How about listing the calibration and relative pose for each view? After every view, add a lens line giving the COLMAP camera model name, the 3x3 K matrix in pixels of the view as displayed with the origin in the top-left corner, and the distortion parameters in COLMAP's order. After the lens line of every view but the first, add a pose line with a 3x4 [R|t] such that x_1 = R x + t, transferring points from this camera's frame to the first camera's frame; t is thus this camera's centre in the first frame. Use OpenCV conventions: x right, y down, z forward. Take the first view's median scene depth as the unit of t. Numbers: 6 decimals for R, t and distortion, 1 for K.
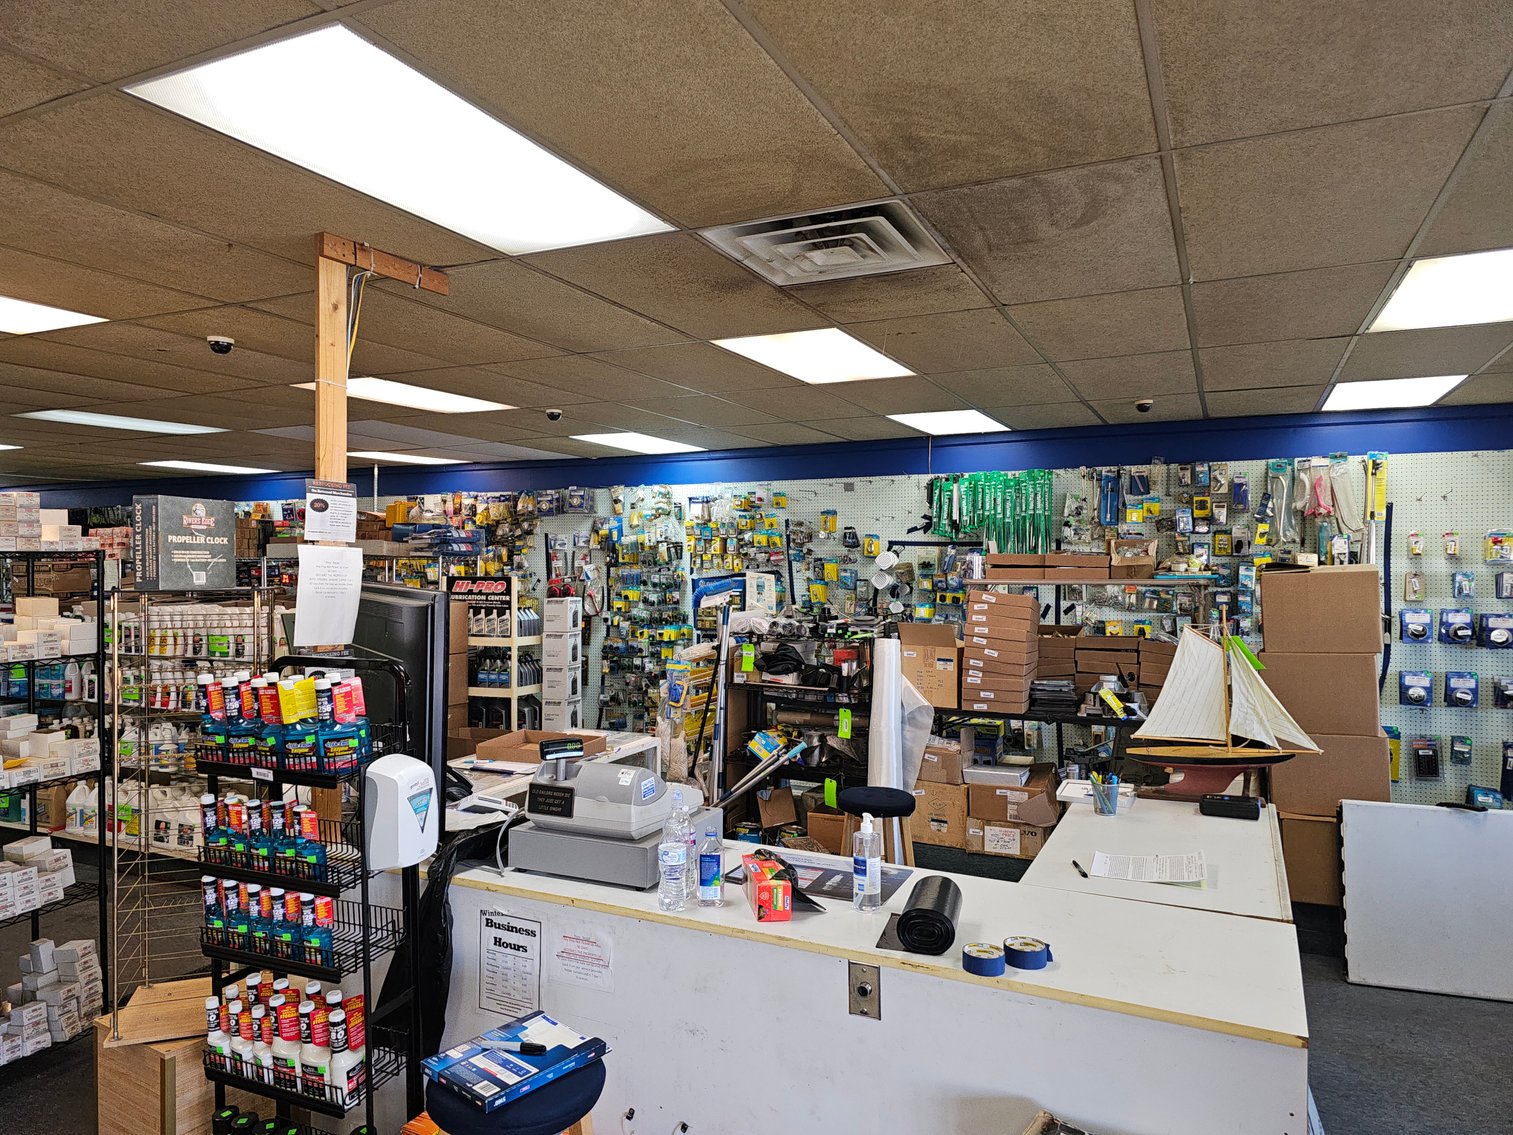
lens RADIAL K [[1008.4, 0, 753.6], [0, 1008.4, 570.3], [0, 0, 1]] dist [0.069751, -0.061239]
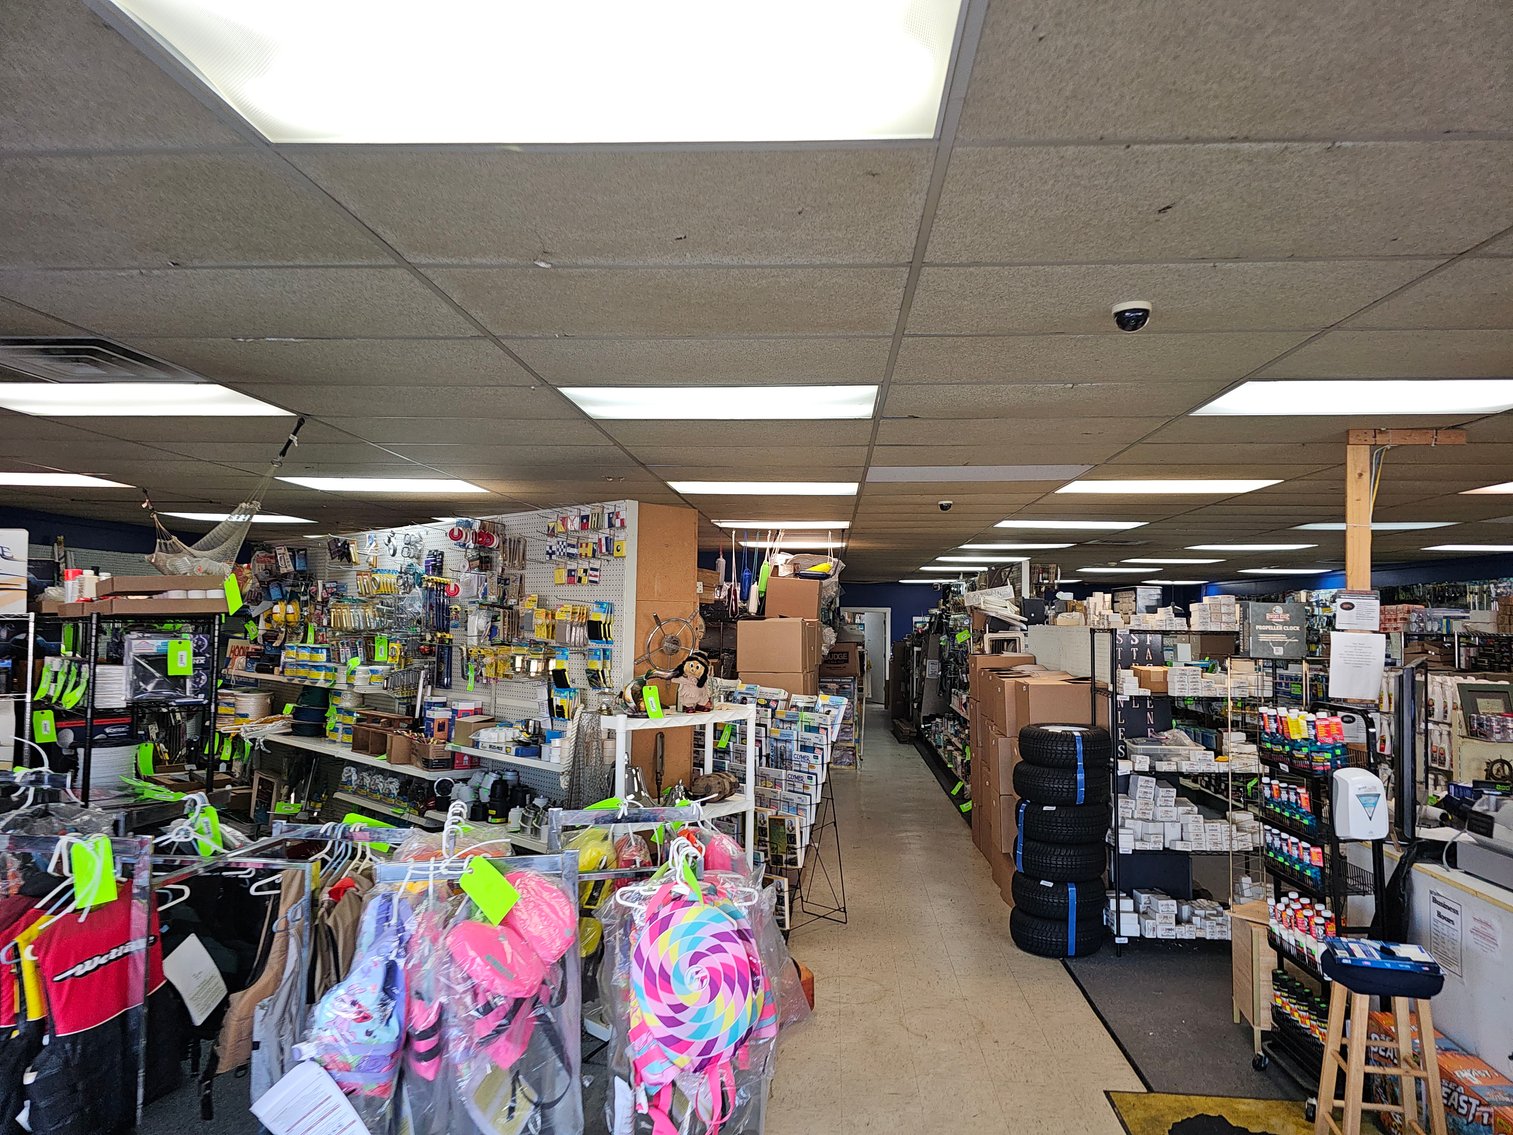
lens RADIAL K [[1008.4, 0, 756.7], [0, 1008.4, 581.0], [0, 0, 1]] dist [0.069751, -0.061239]
pose [[0.365280, -0.029928, -0.930417, 0.749768], [-0.020344, 0.998988, -0.040120, -0.023880], [0.930675, 0.033584, 0.364301, -0.425027]]
